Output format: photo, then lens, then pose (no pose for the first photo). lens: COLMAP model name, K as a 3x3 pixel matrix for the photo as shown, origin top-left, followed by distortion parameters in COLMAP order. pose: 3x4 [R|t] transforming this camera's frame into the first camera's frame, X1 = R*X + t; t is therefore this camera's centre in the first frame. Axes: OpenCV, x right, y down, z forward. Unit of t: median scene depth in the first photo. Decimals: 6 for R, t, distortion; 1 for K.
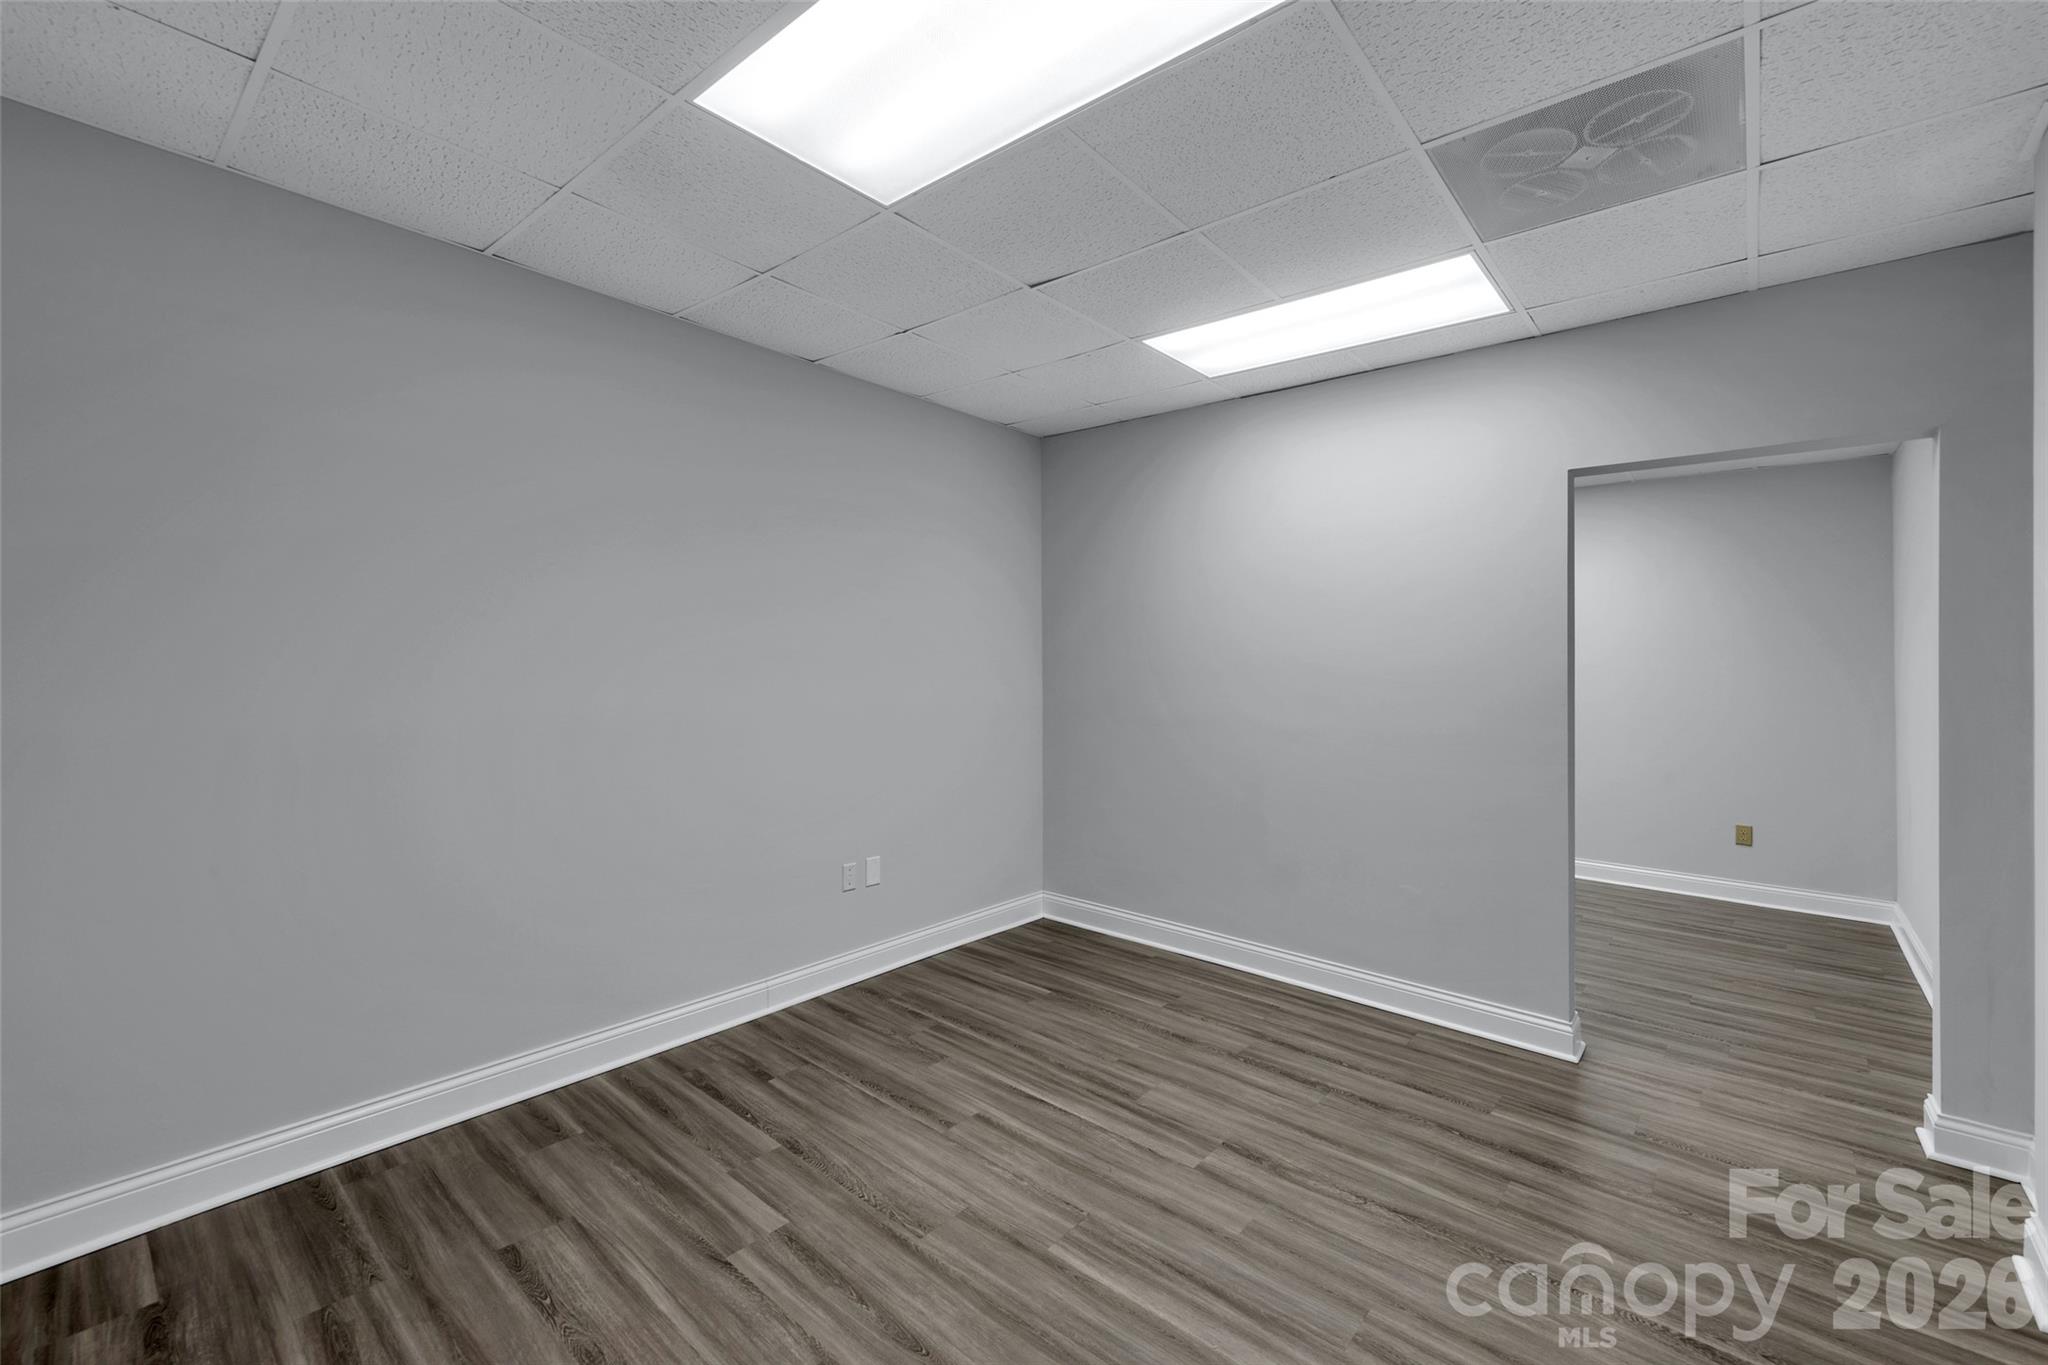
lens RADIAL K [[882.5, 0, 1031.2], [0, 882.5, 674.3], [0, 0, 1]] dist [0.001862, -0.000191]
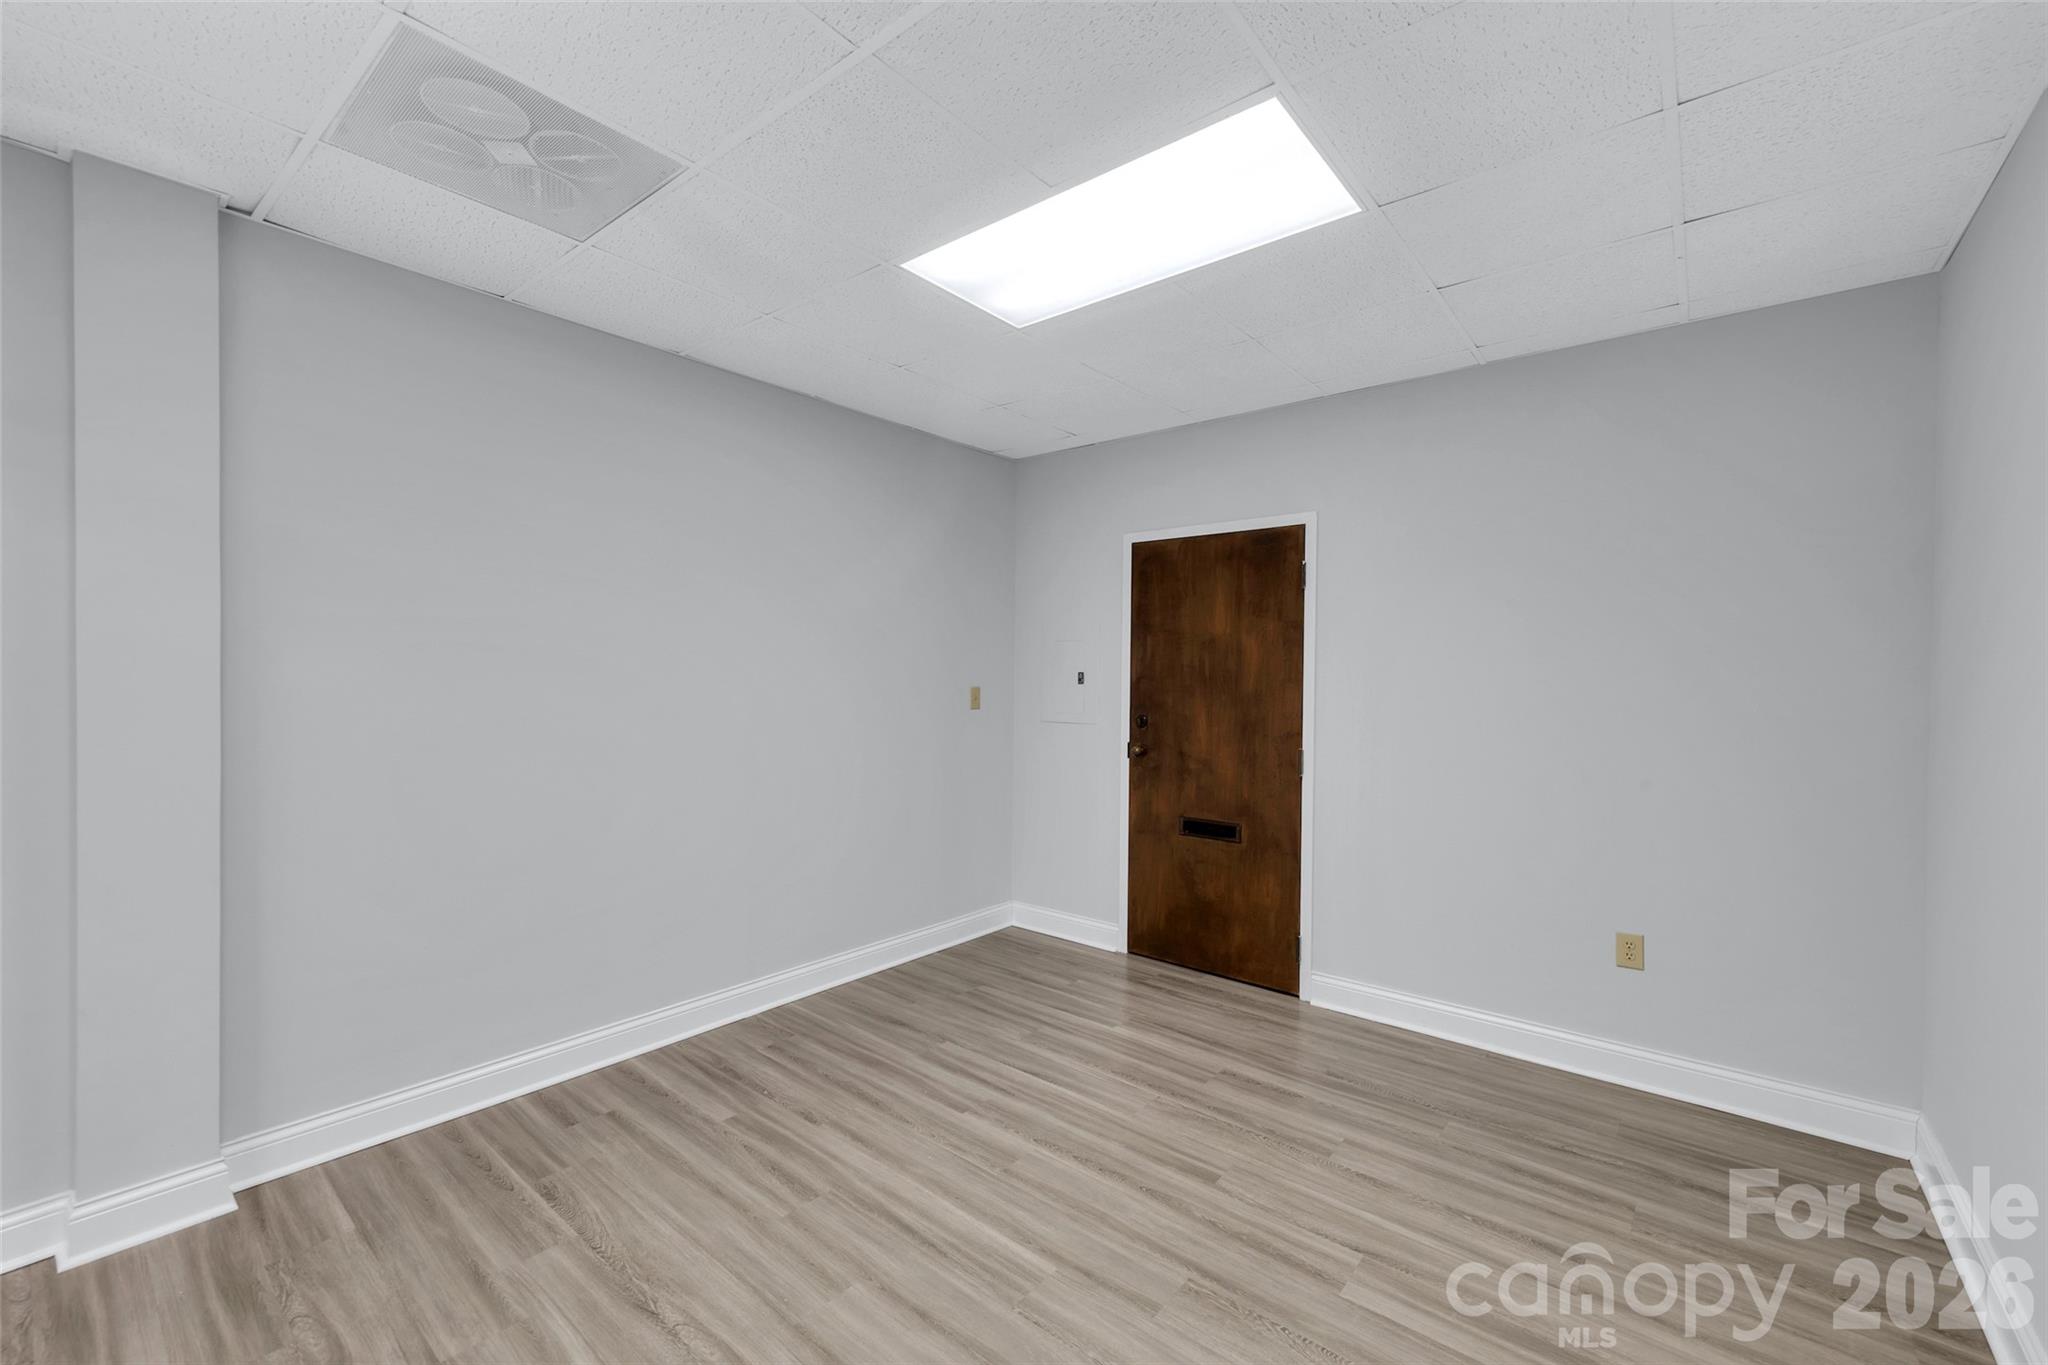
lens RADIAL K [[882.5, 0, 1031.2], [0, 882.5, 674.3], [0, 0, 1]] dist [0.001862, -0.000191]
pose [[-0.999374, -0.024776, -0.025254, 0.072458], [-0.025171, 0.999564, 0.015427, -0.027263], [0.024861, 0.016053, -0.999562, 1.600861]]
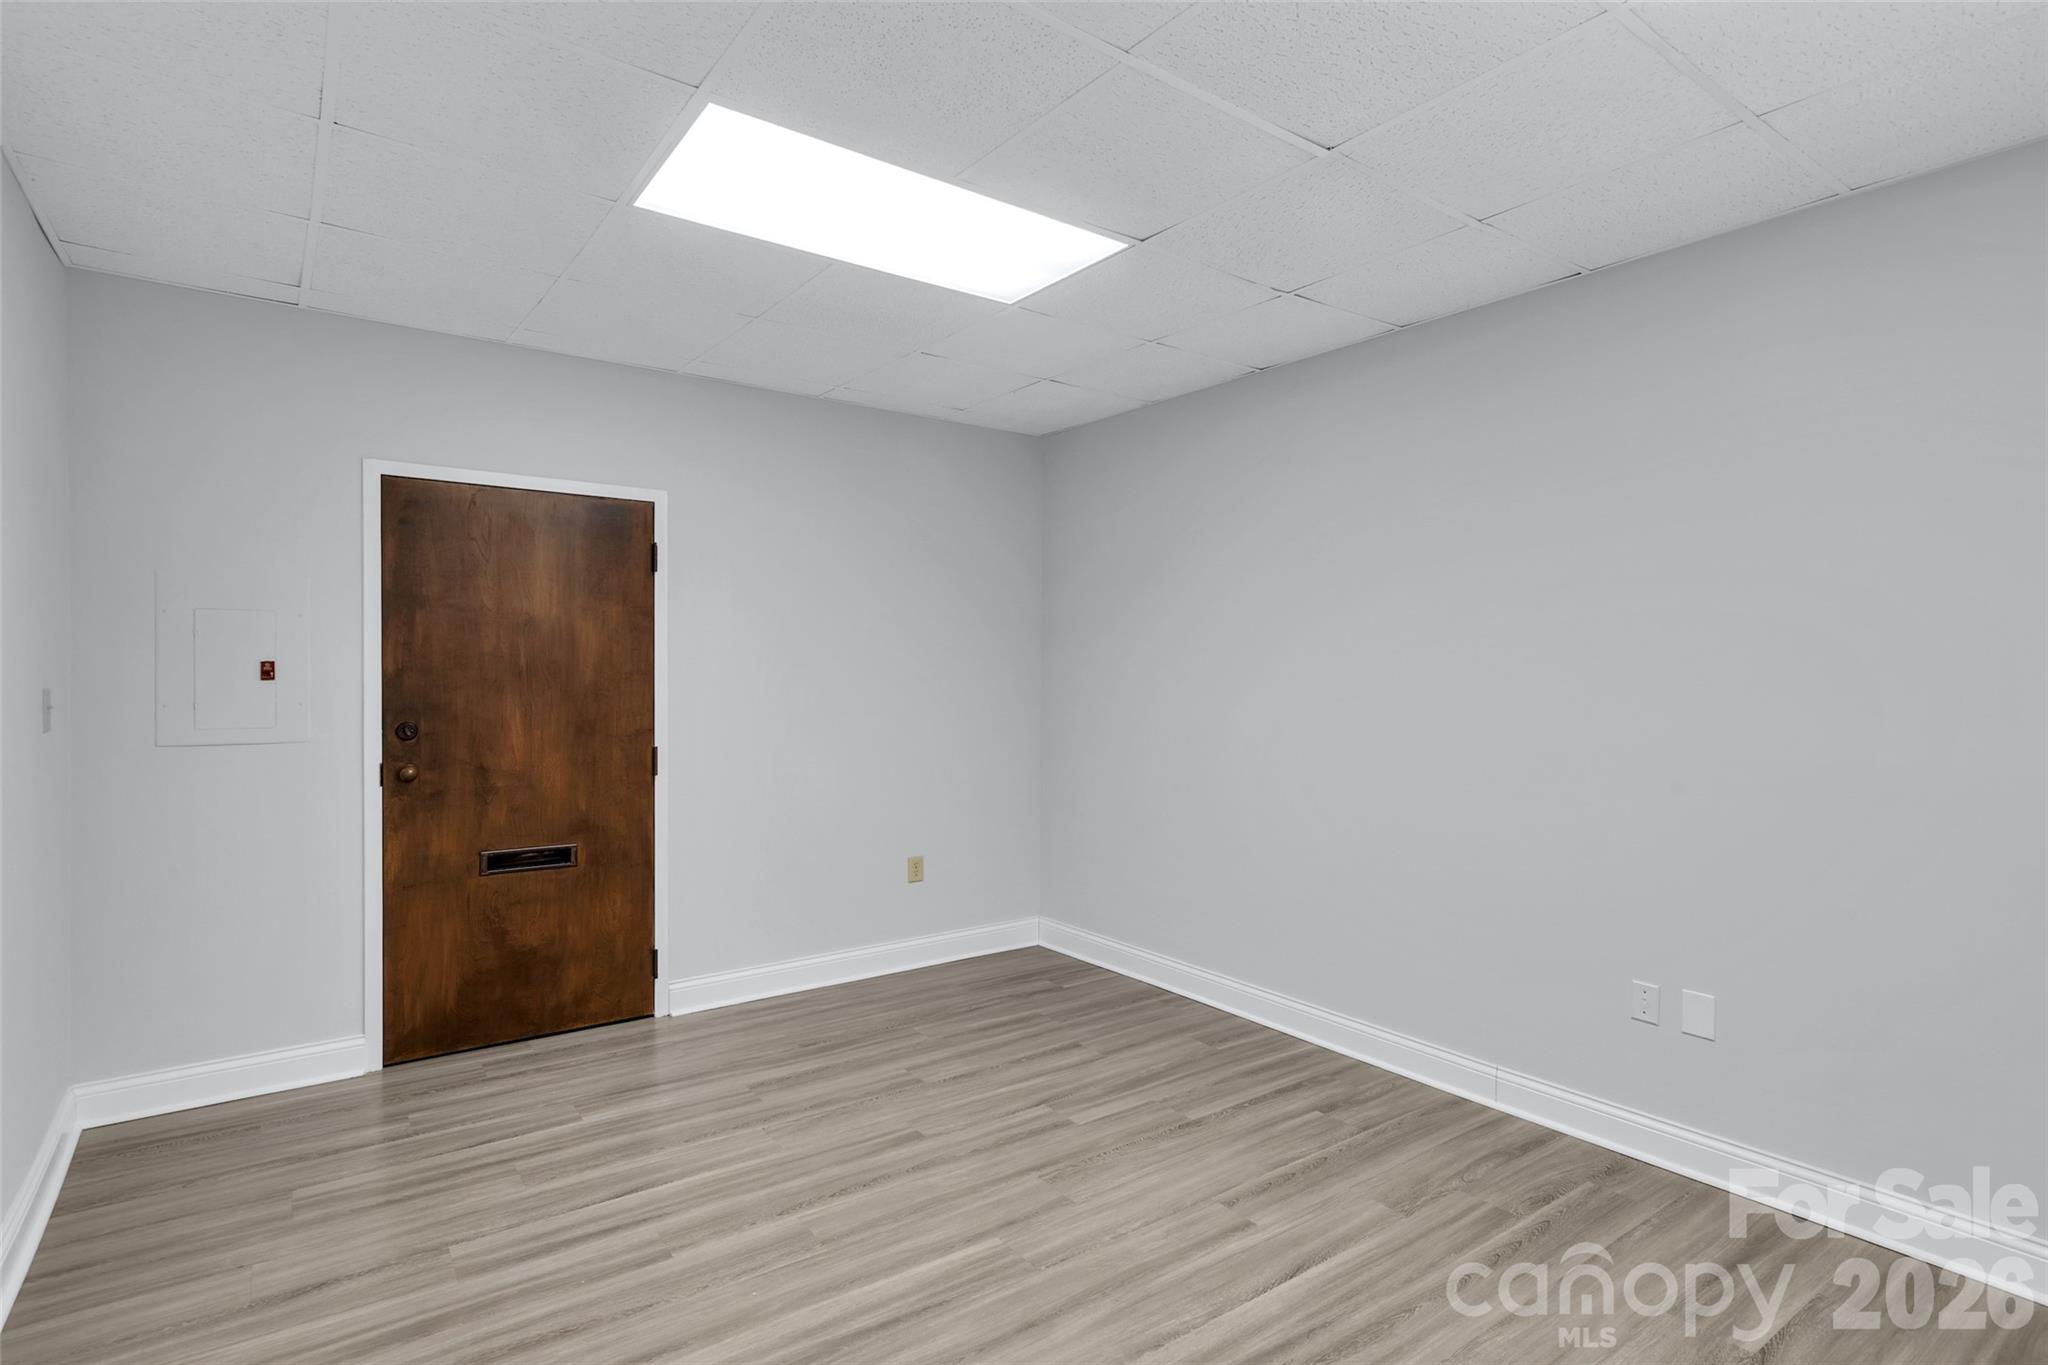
lens RADIAL K [[970.8, 0, 1039.5], [0, 970.8, 671.5], [0, 0, 1]] dist [0.000945, -0.000104]
pose [[-0.215339, -0.015249, -0.976420, 0.916770], [-0.024020, 0.999658, -0.010314, -0.004583], [0.976244, 0.021233, -0.215632, 1.033802]]
